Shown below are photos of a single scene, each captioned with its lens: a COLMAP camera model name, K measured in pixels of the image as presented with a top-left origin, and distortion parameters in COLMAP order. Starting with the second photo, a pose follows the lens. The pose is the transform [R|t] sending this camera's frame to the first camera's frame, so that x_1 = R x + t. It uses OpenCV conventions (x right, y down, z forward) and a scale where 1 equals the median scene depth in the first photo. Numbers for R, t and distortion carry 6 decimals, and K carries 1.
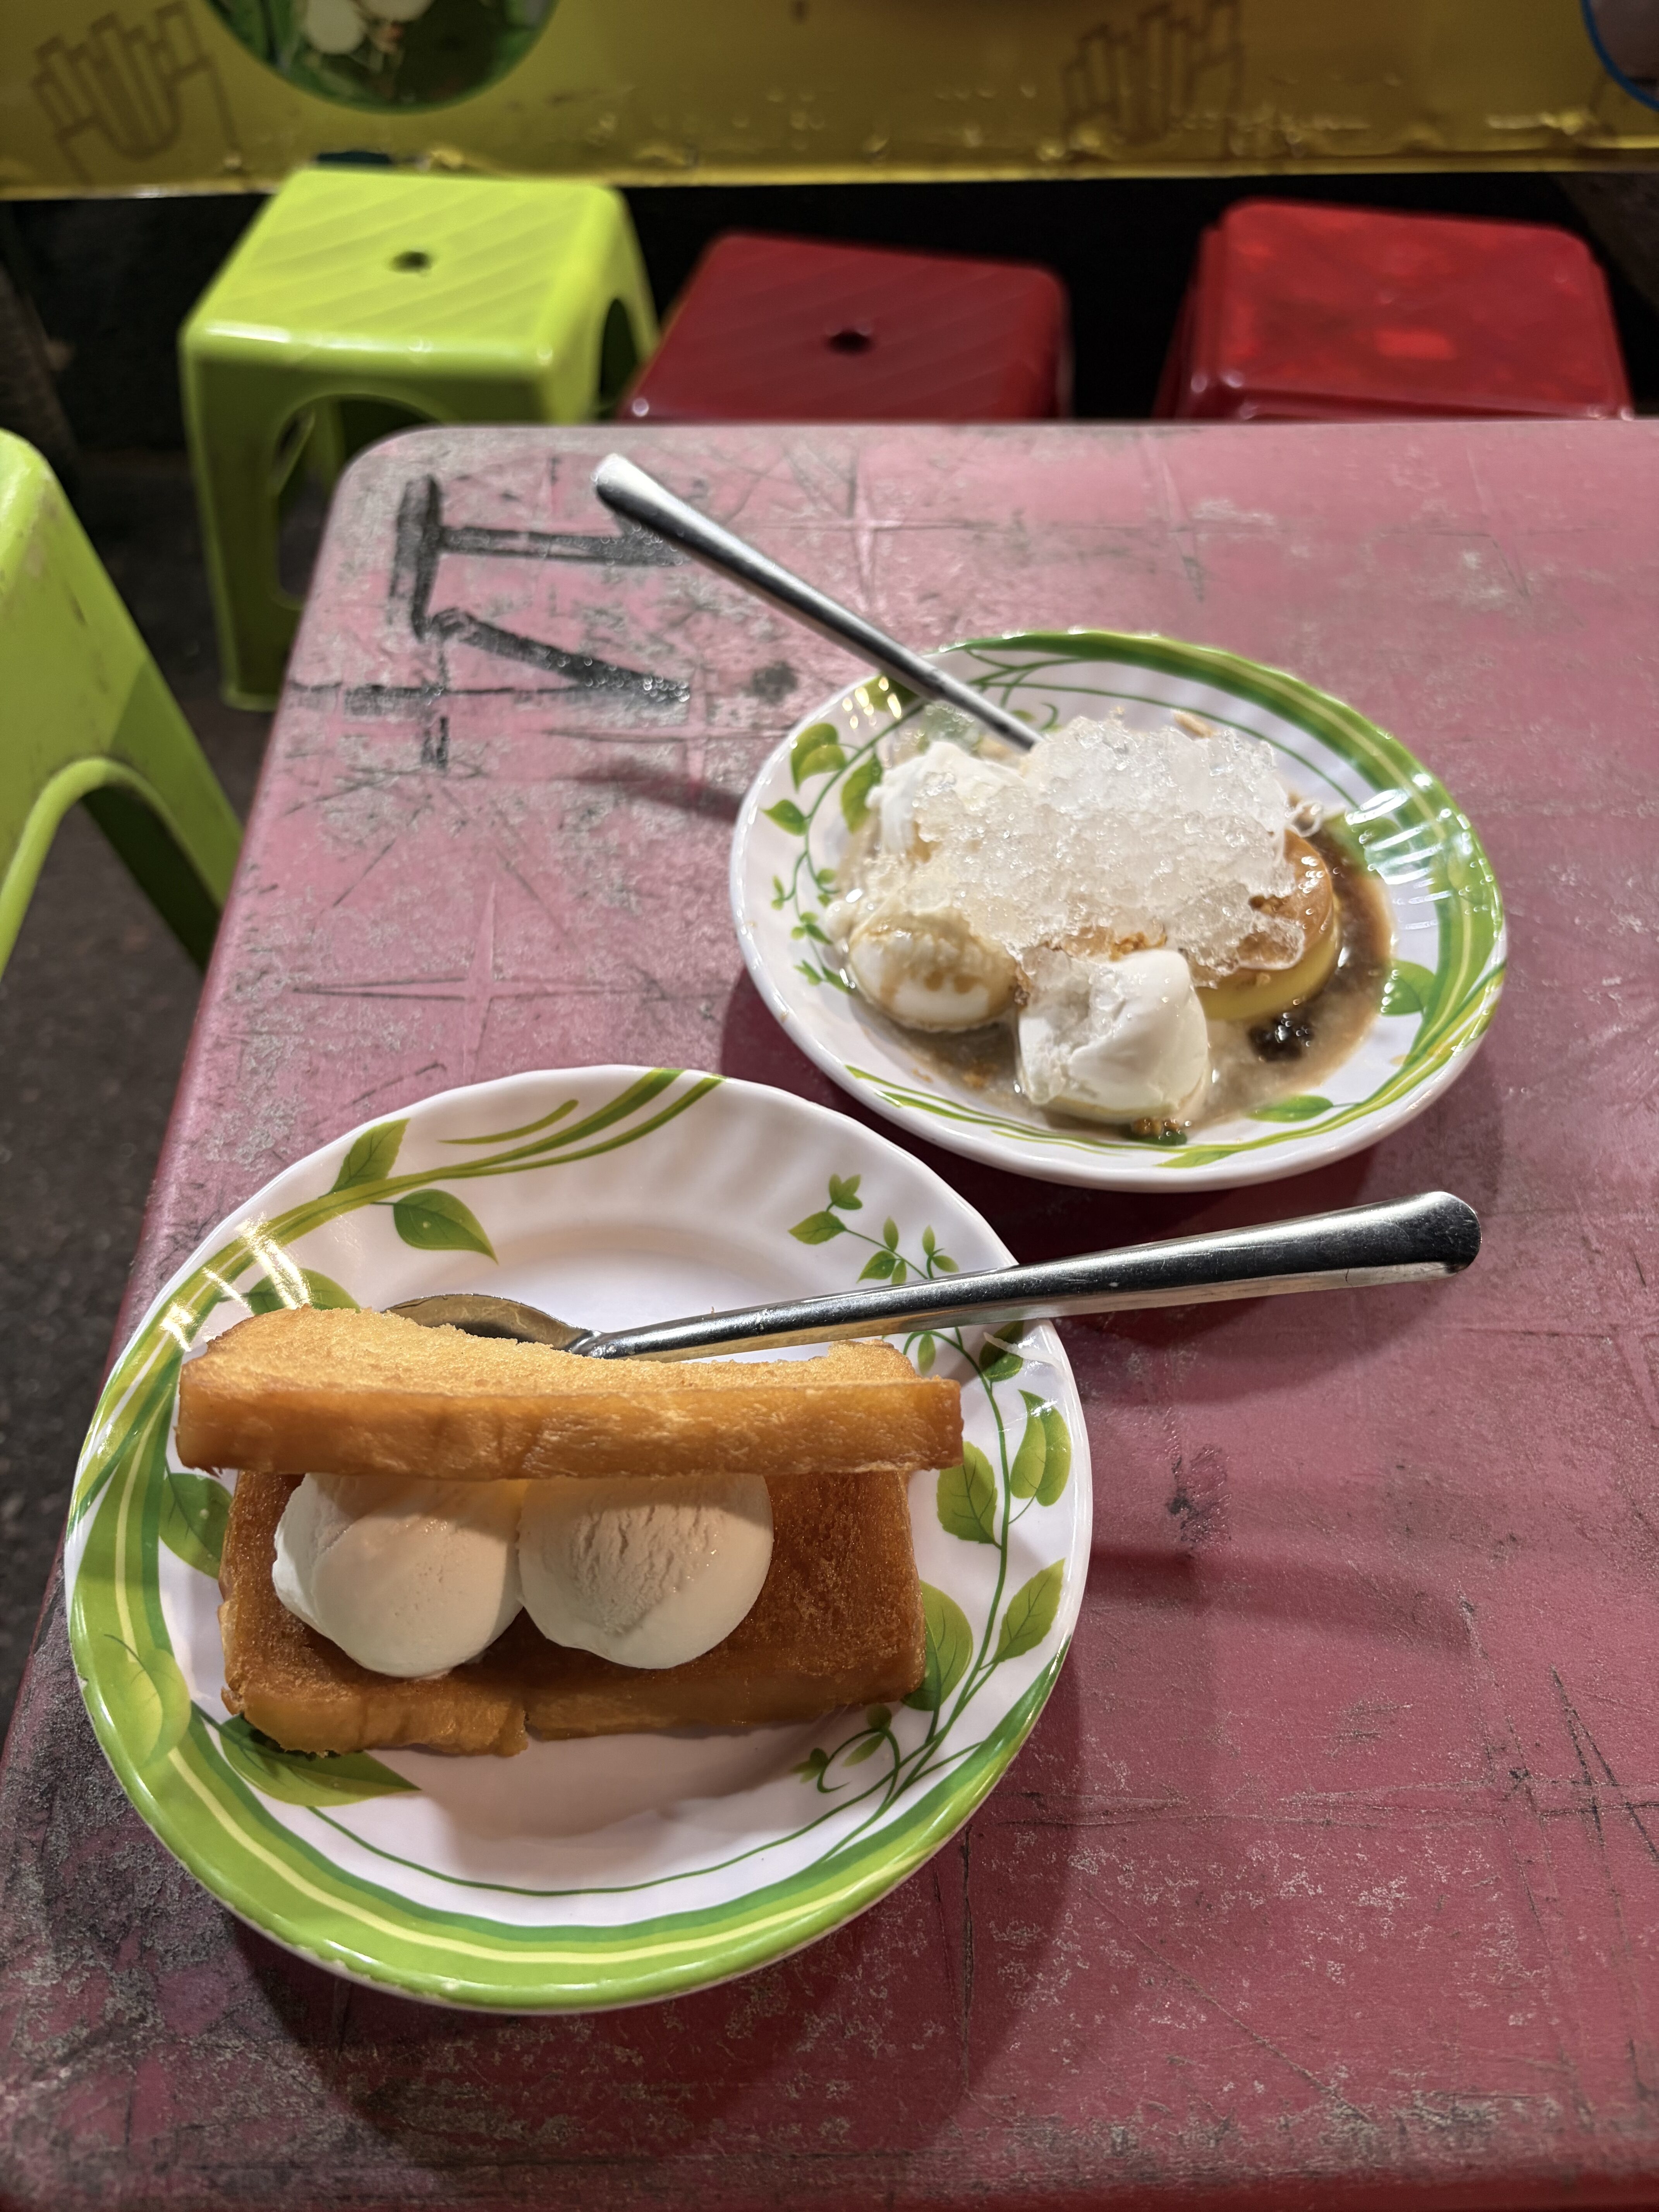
lens RADIAL K [[1723.4, 0, 827.0], [0, 1723.4, 1118.3], [0, 0, 1]] dist [-0.028909, 0.022437]
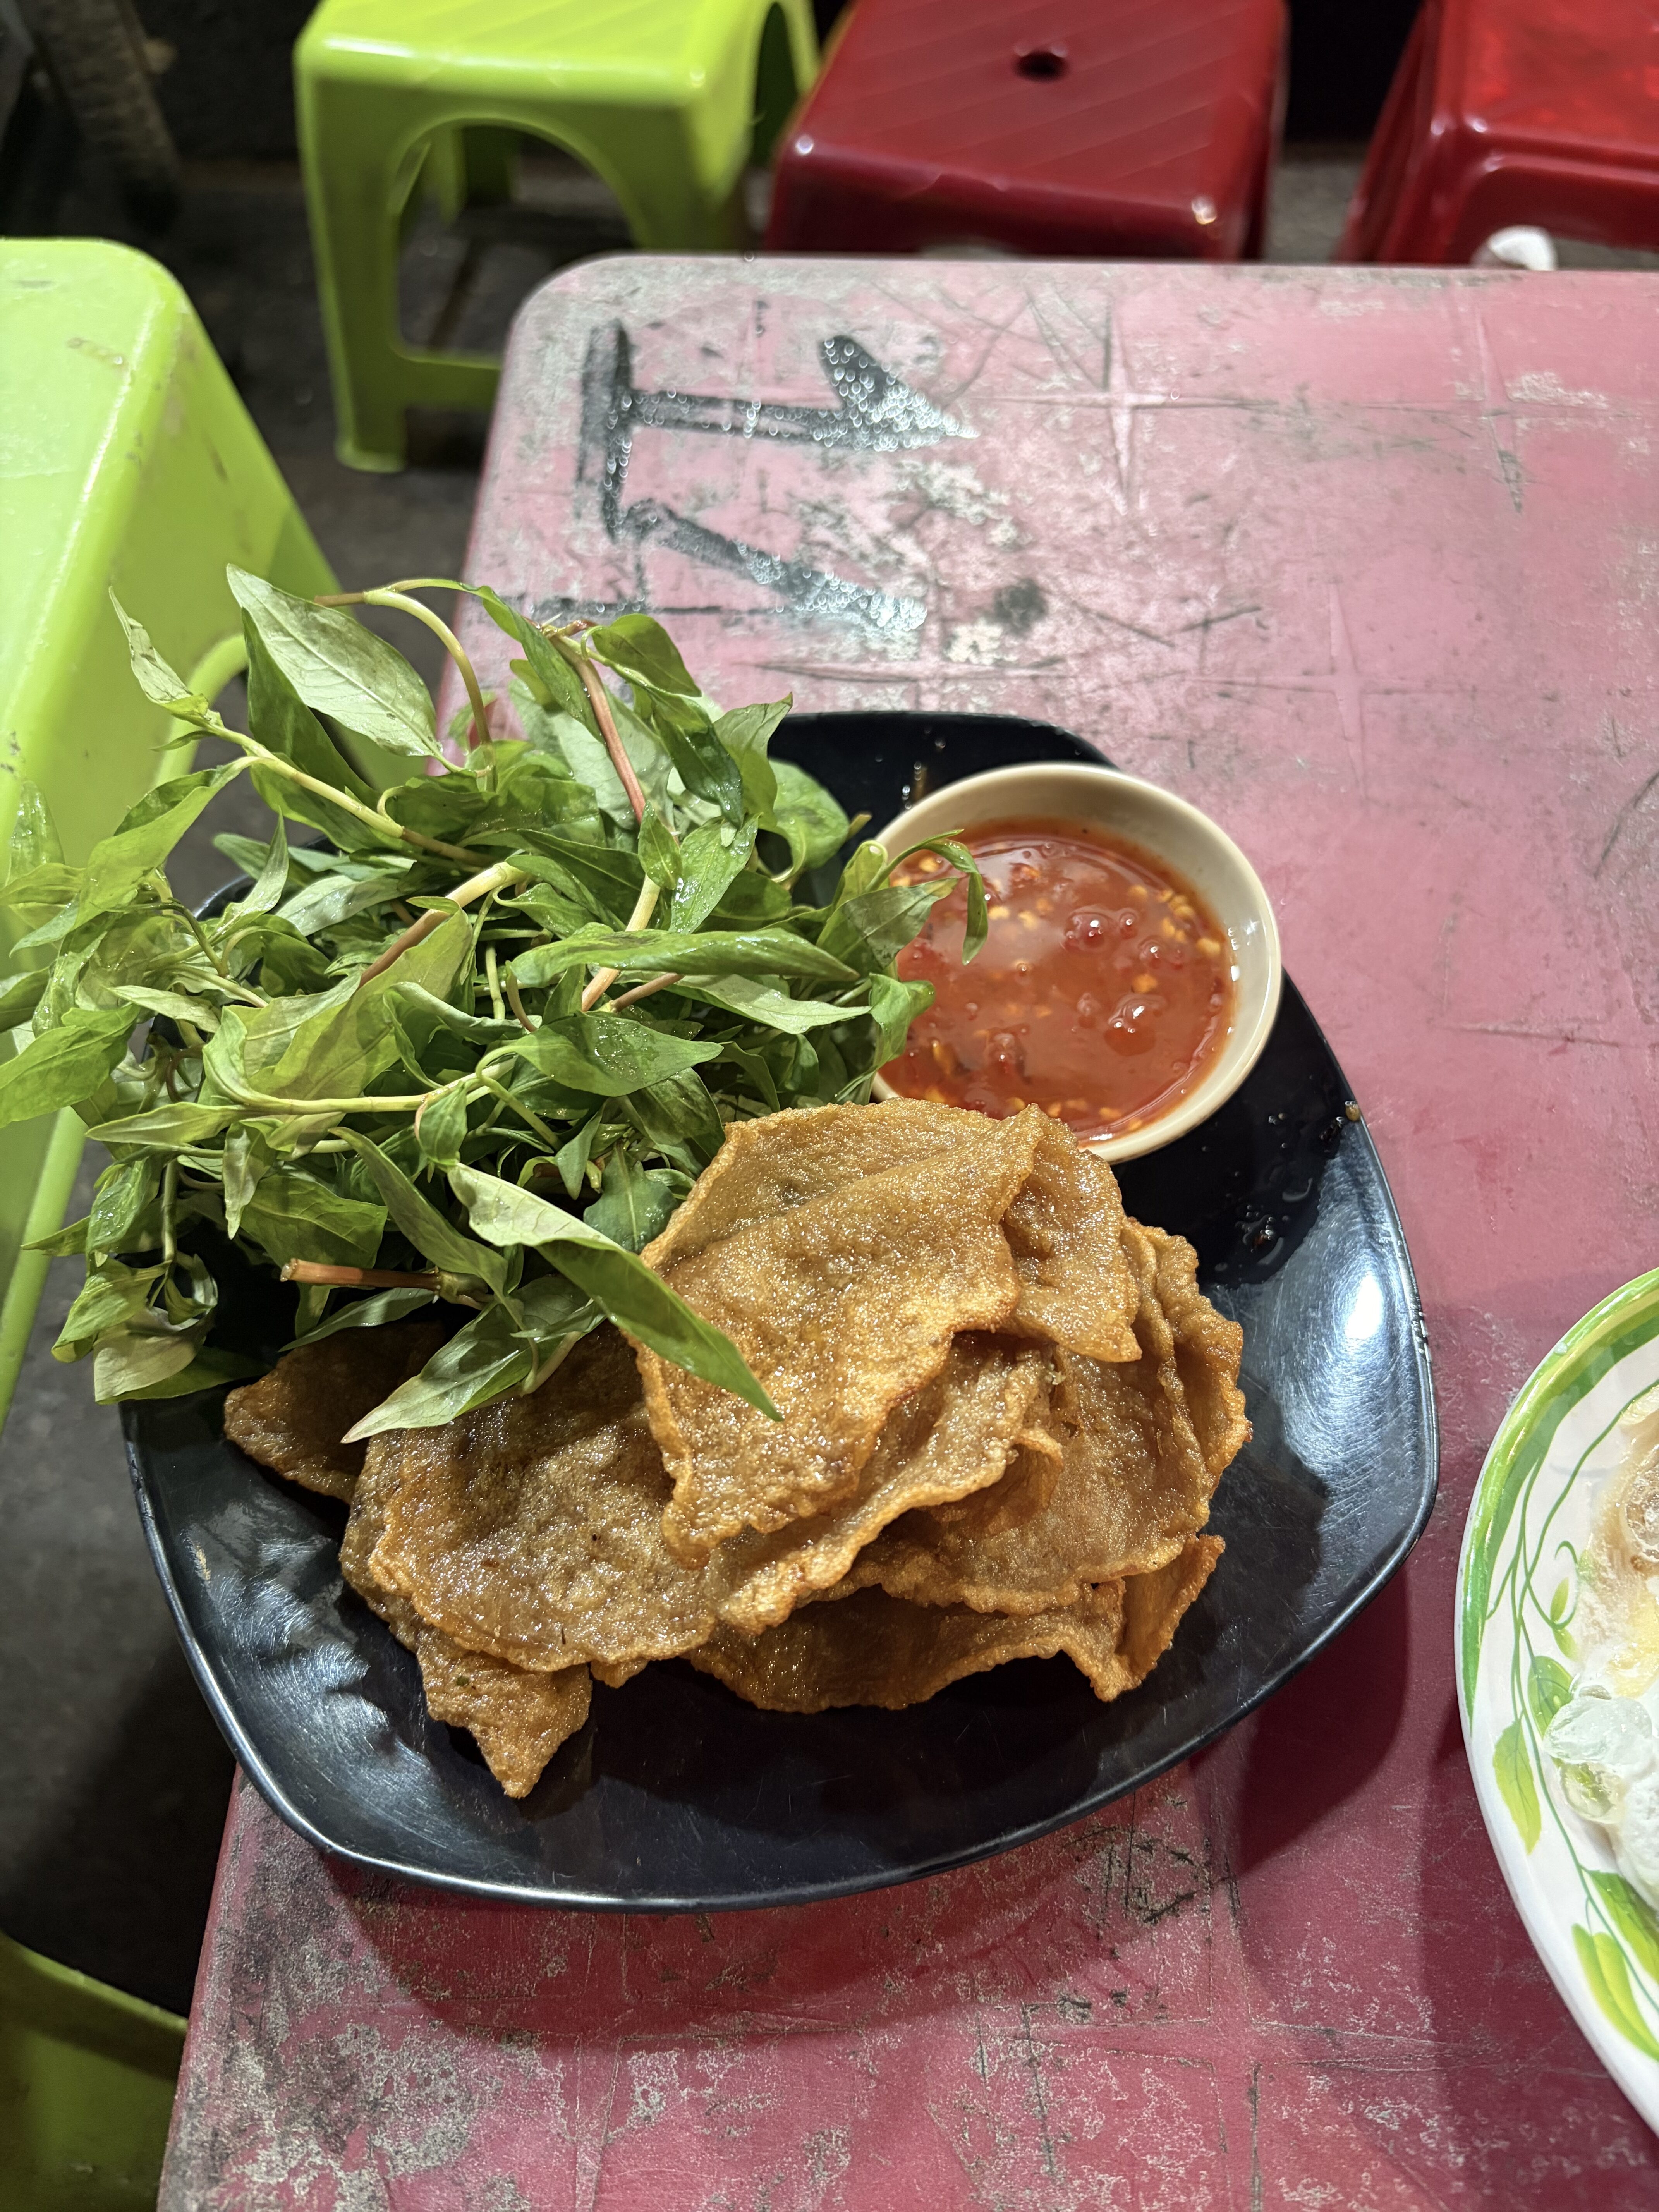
lens RADIAL K [[1723.4, 0, 823.6], [0, 1723.4, 1107.8], [0, 0, 1]] dist [-0.028909, 0.022437]
pose [[0.997811, 0.044088, -0.049299, -0.072744], [-0.035938, 0.987188, 0.155461, -0.130282], [0.055522, -0.153348, 0.986611, 0.096866]]
